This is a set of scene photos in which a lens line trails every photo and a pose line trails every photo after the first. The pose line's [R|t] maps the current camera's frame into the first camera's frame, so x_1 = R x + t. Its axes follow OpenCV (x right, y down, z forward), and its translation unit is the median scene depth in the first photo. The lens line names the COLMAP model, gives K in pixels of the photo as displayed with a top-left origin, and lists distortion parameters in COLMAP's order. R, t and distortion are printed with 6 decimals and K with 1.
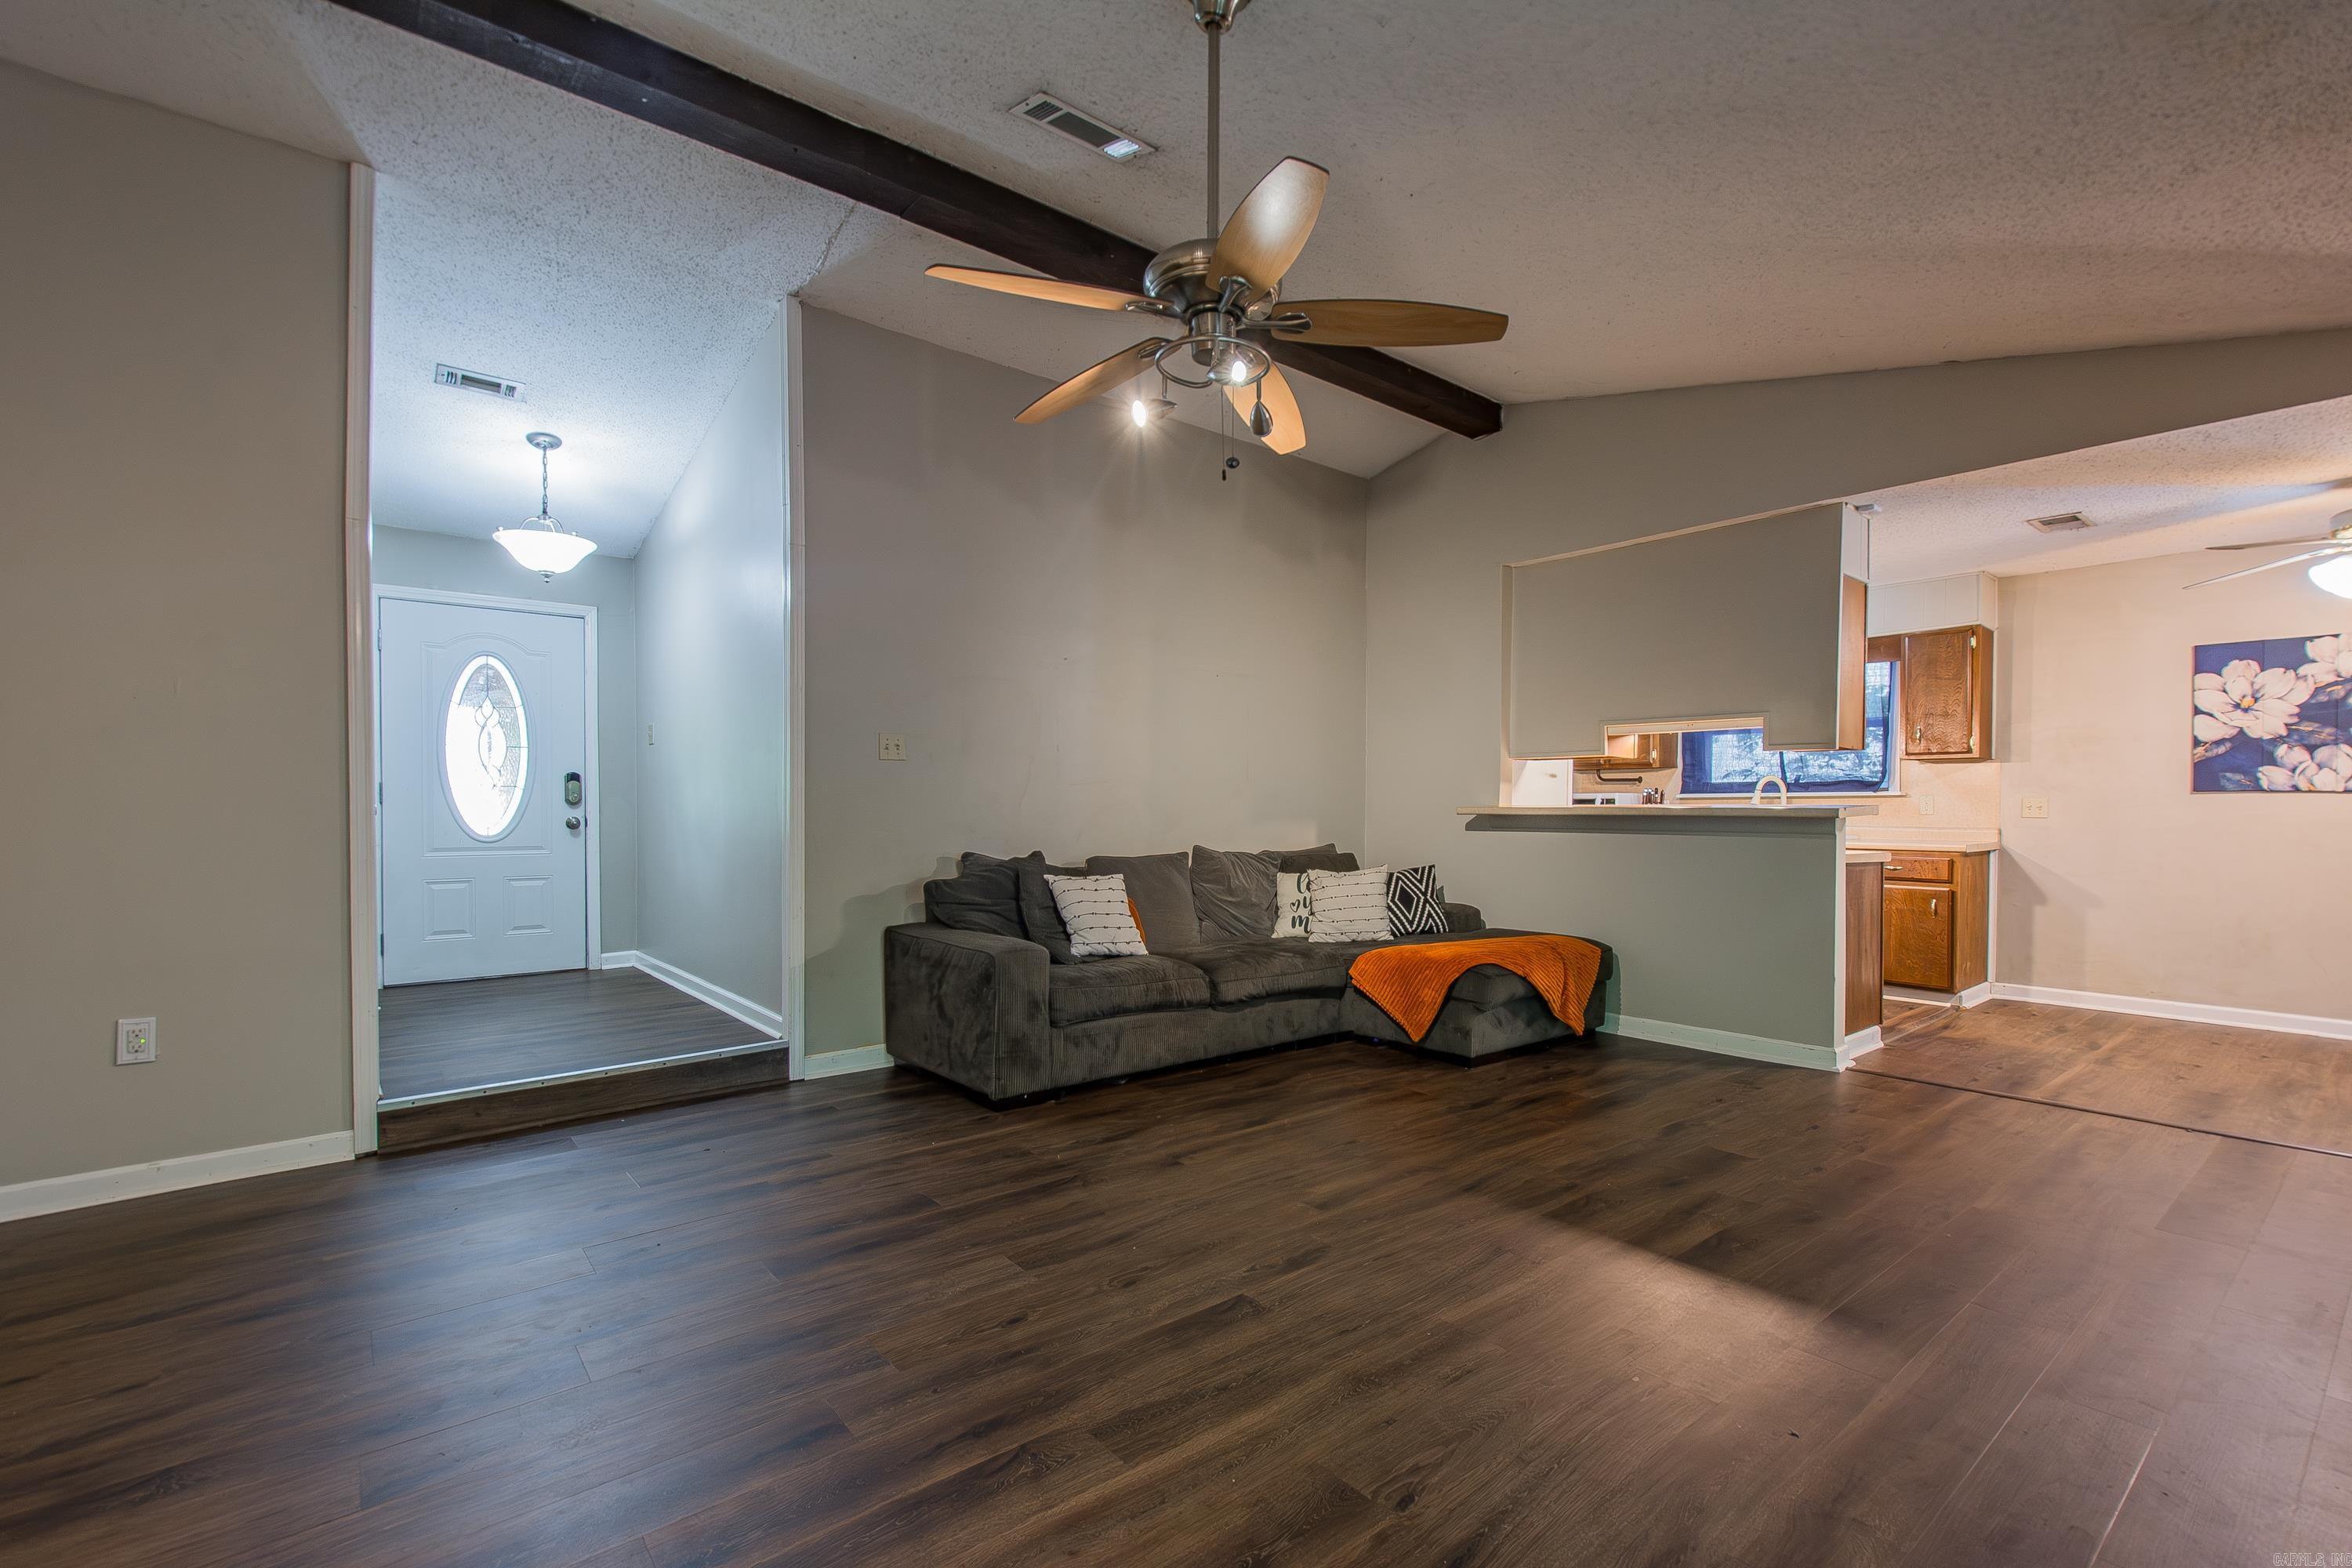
lens RADIAL K [[1041.1, 0, 1218.7], [0, 1041.1, 816.9], [0, 0, 1]] dist [0.020911, -0.008846]
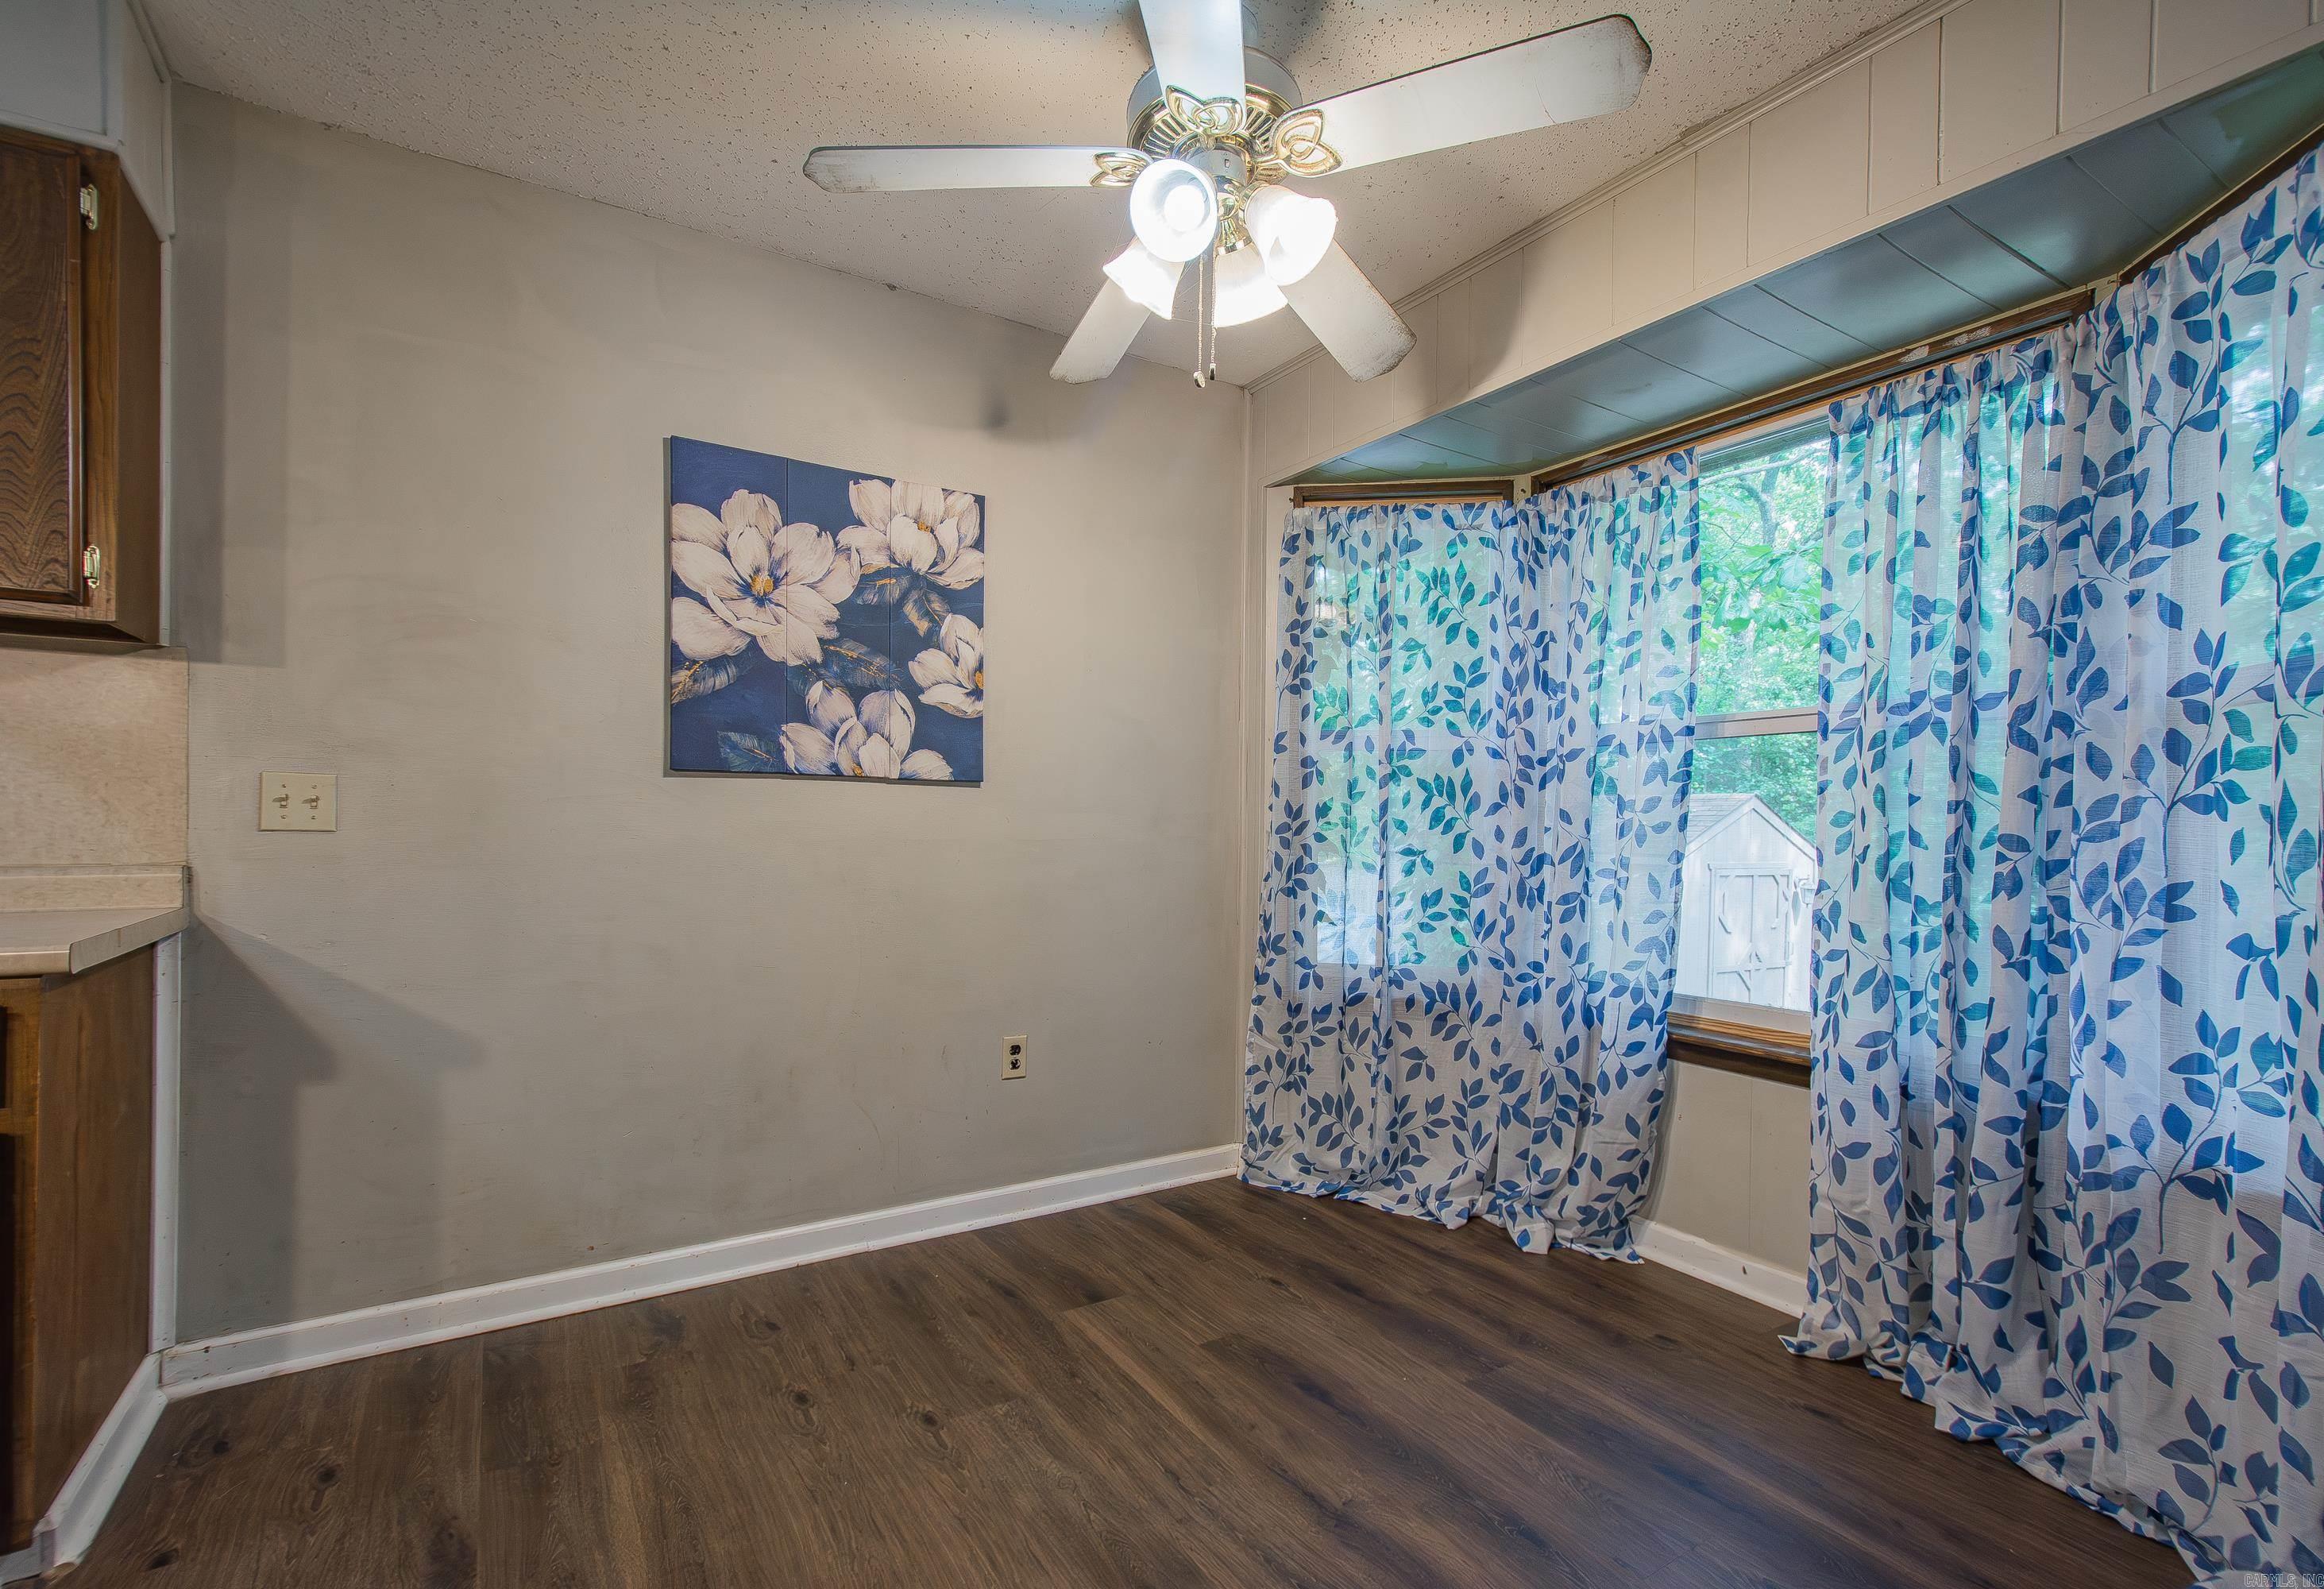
lens RADIAL K [[1040.8, 0, 1165.8], [0, 1040.8, 833.6], [0, 0, 1]] dist [-0.003452, -0.000646]
pose [[0.139678, -0.013359, 0.990107, 0.553750], [-0.003908, 0.999894, 0.014042, -0.004807], [-0.990189, -0.005831, 0.139611, 0.774730]]
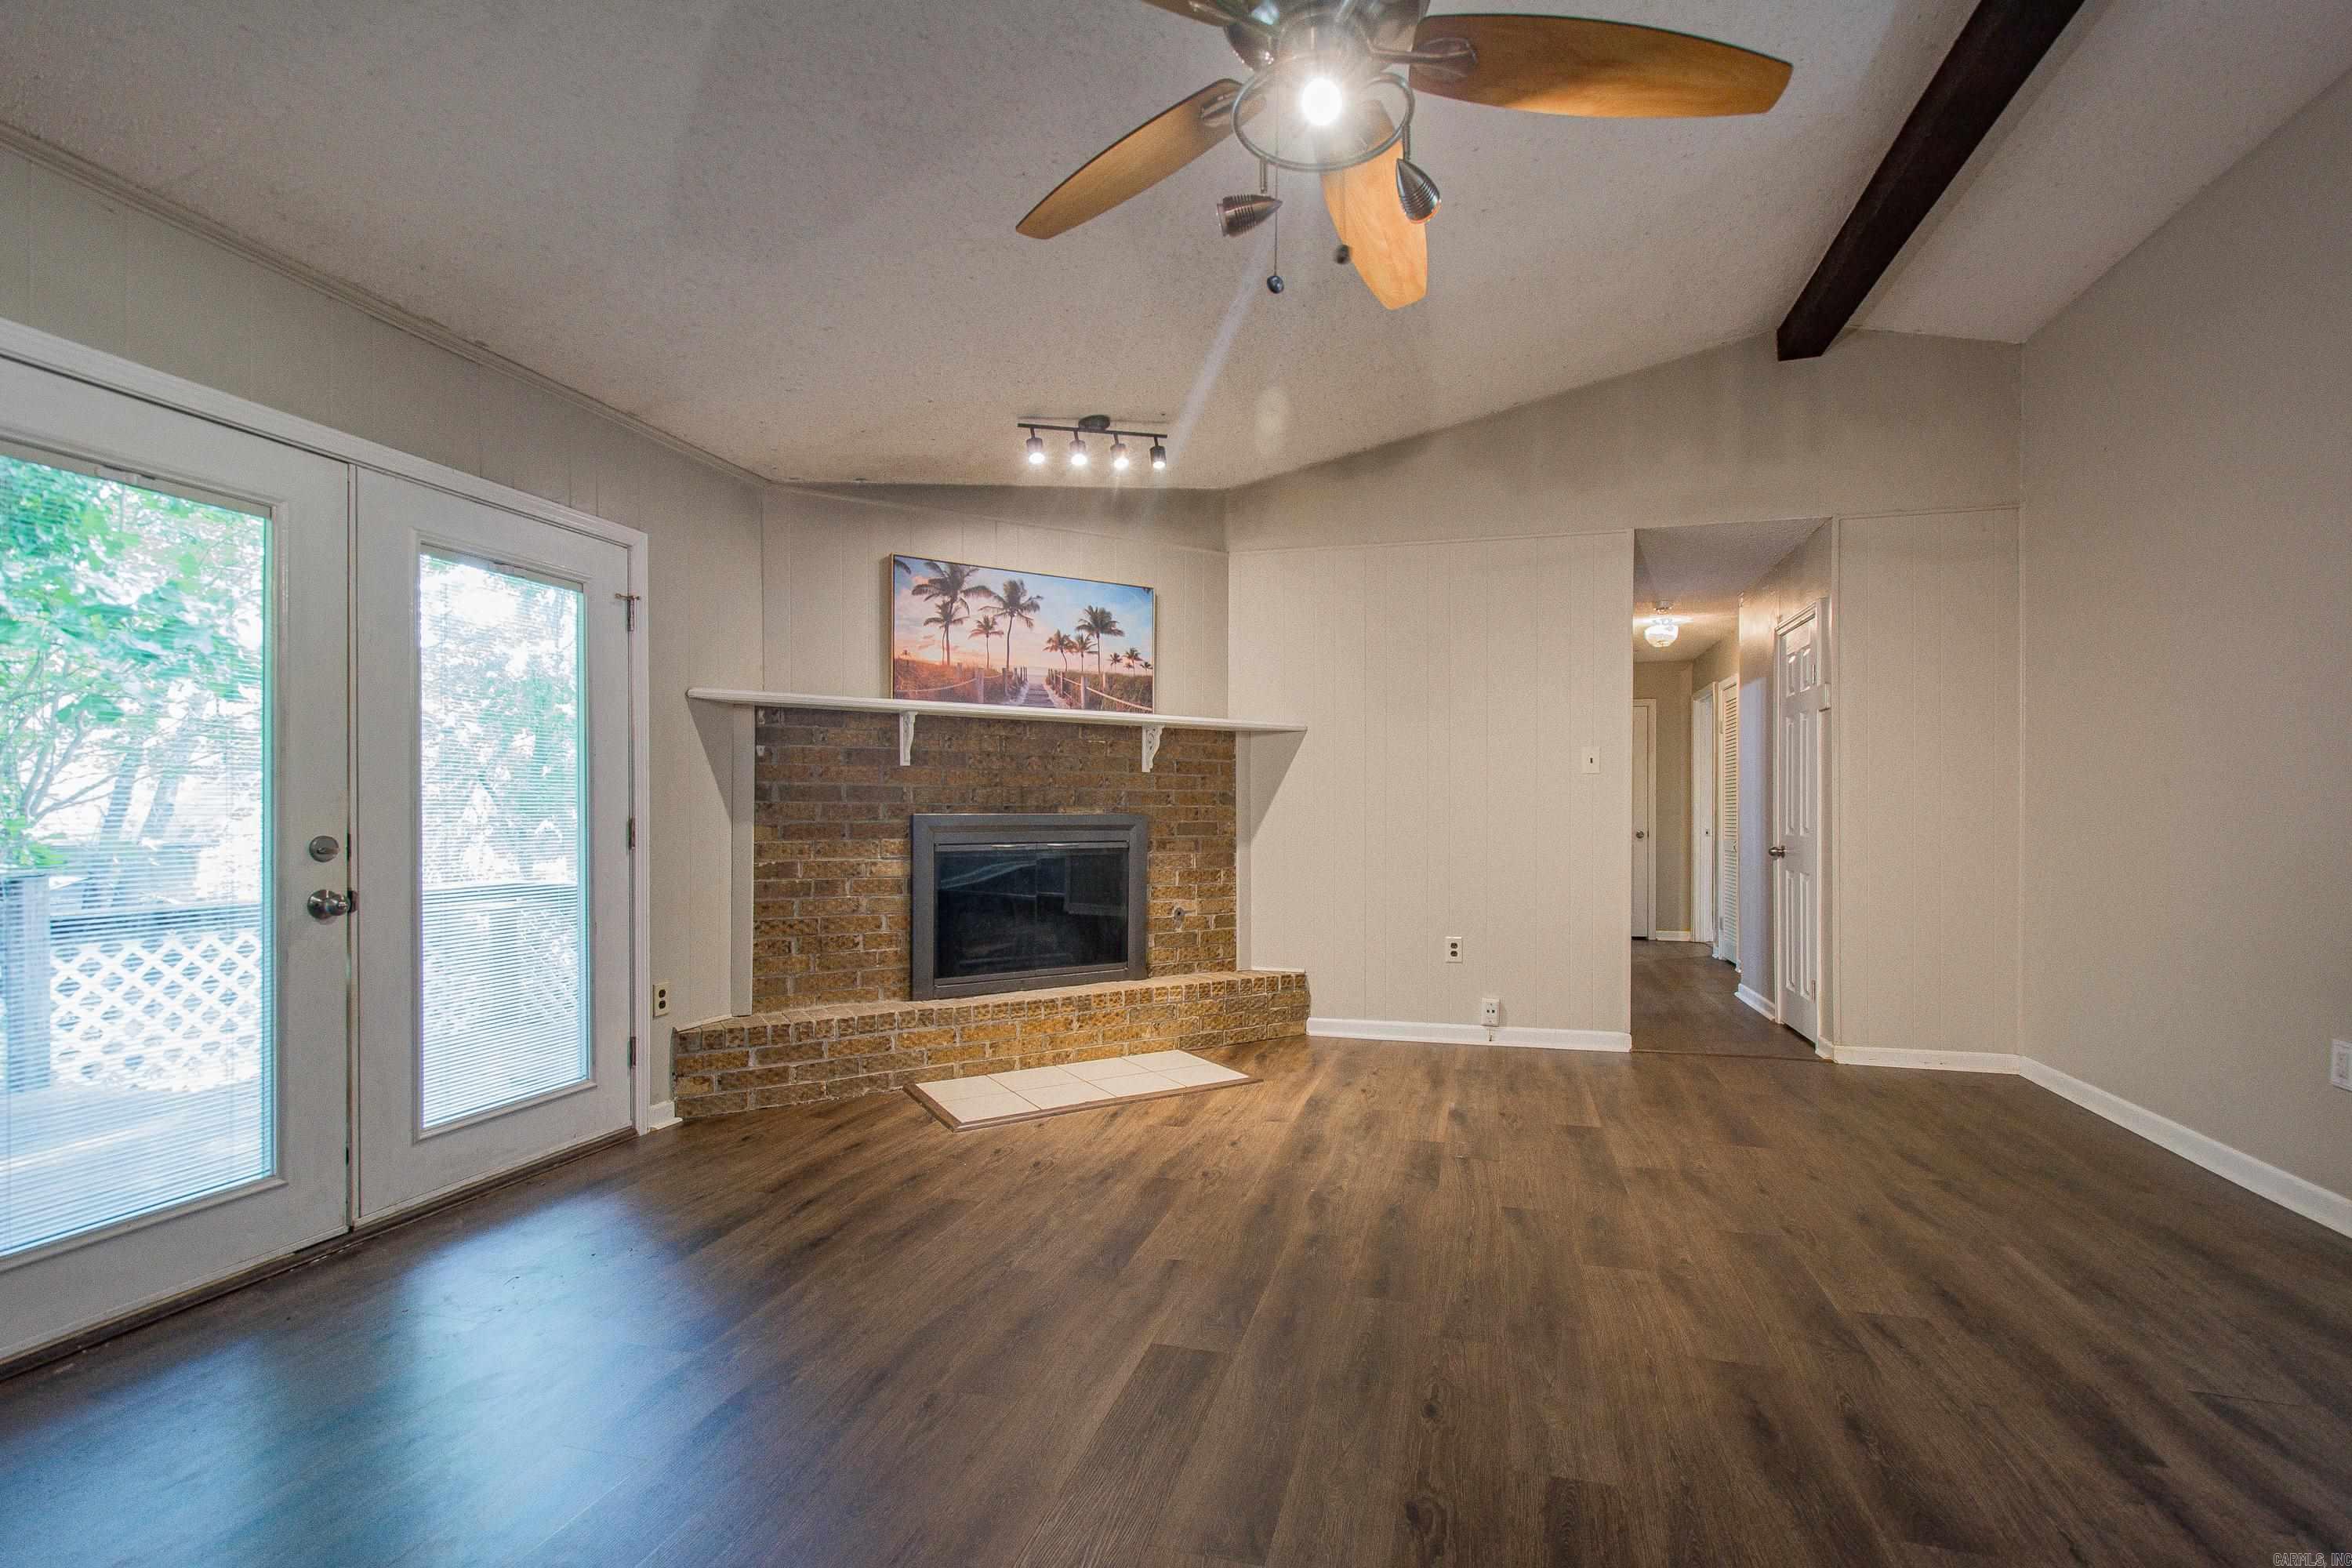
lens RADIAL K [[1042.5, 0, 1223.3], [0, 1042.5, 824.1], [0, 0, 1]] dist [0.000187, -0.000068]
pose [[-0.810904, 0.002491, -0.585173, 0.192049], [-0.010258, 0.999777, 0.018471, -0.004965], [0.585089, 0.020981, -0.810698, 0.690126]]
